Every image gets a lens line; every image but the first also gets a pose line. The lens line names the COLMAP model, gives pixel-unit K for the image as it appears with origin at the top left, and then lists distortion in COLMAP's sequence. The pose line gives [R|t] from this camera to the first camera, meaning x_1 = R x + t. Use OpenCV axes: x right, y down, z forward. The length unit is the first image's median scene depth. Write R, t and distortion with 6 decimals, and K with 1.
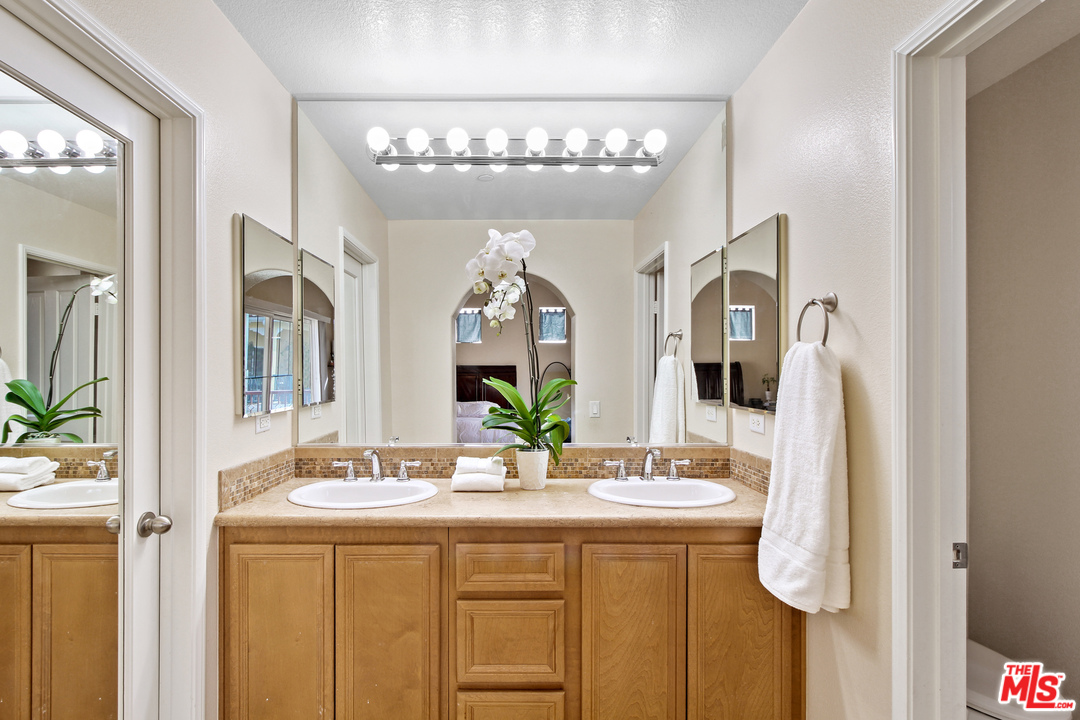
lens RADIAL K [[502.2, 0, 544.5], [0, 502.2, 367.4], [0, 0, 1]] dist [0.000132, -0.014883]
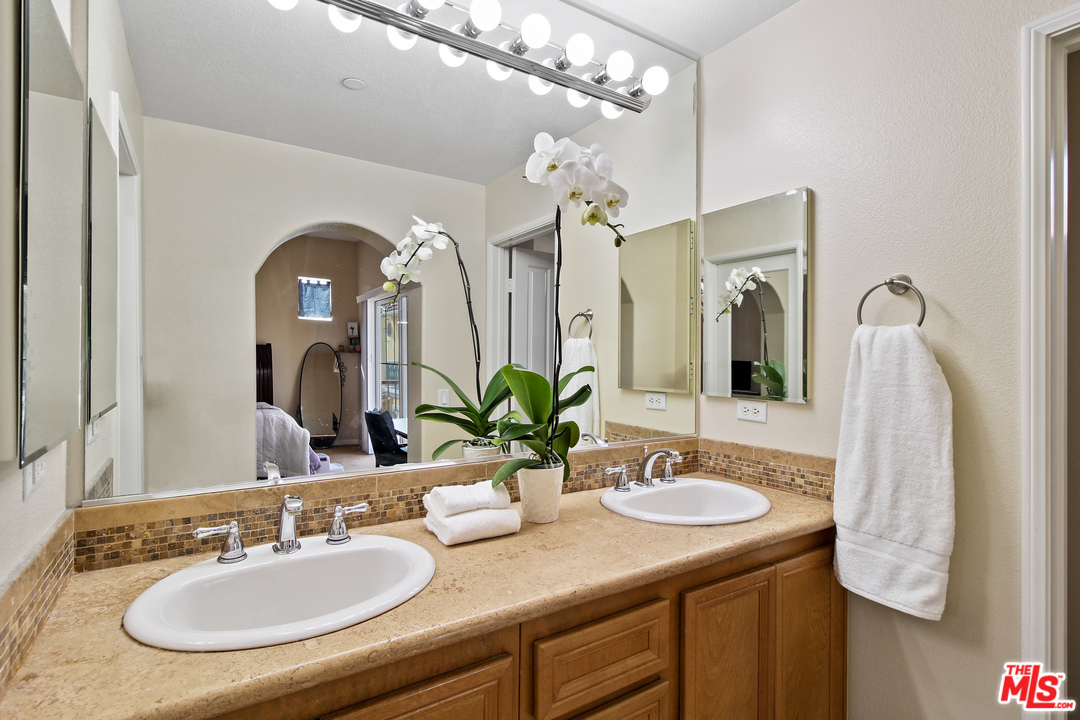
lens RADIAL K [[498.8, 0, 539.5], [0, 498.8, 348.9], [0, 0, 1]] dist [0.000095, 0.000173]
pose [[0.864258, 0.012534, 0.502893, -0.357832], [-0.010613, 0.999921, -0.006682, 0.005614], [-0.502937, 0.000437, 0.864323, 0.370151]]
